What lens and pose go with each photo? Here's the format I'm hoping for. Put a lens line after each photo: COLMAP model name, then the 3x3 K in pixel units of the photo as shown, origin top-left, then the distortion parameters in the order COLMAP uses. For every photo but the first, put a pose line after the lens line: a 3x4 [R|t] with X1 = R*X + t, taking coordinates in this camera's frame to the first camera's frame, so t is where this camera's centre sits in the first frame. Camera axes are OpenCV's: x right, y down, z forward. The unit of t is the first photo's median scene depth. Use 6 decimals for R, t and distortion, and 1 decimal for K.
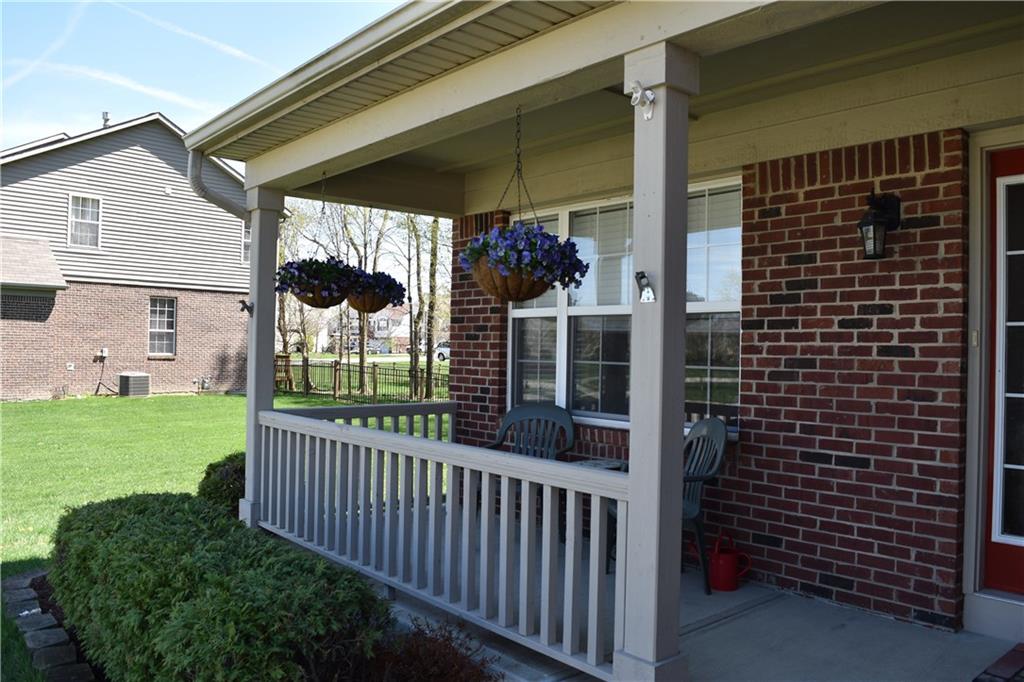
lens RADIAL K [[810.7, 0, 515.9], [0, 810.7, 340.6], [0, 0, 1]] dist [-0.092307, 0.022183]
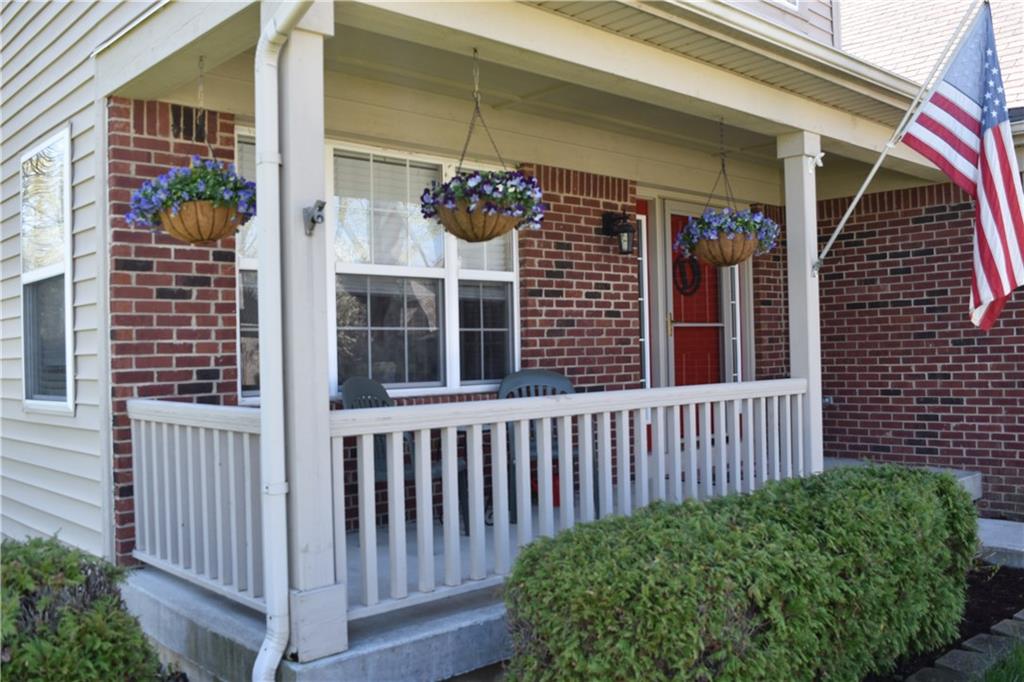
lens RADIAL K [[934.1, 0, 515.5], [0, 934.1, 342.1], [0, 0, 1]] dist [-0.079656, 0.000000]
pose [[-0.043176, -0.009014, 0.999027, -1.245286], [0.009202, 0.999913, 0.009419, 0.045965], [-0.999025, 0.009599, -0.043089, 1.182013]]
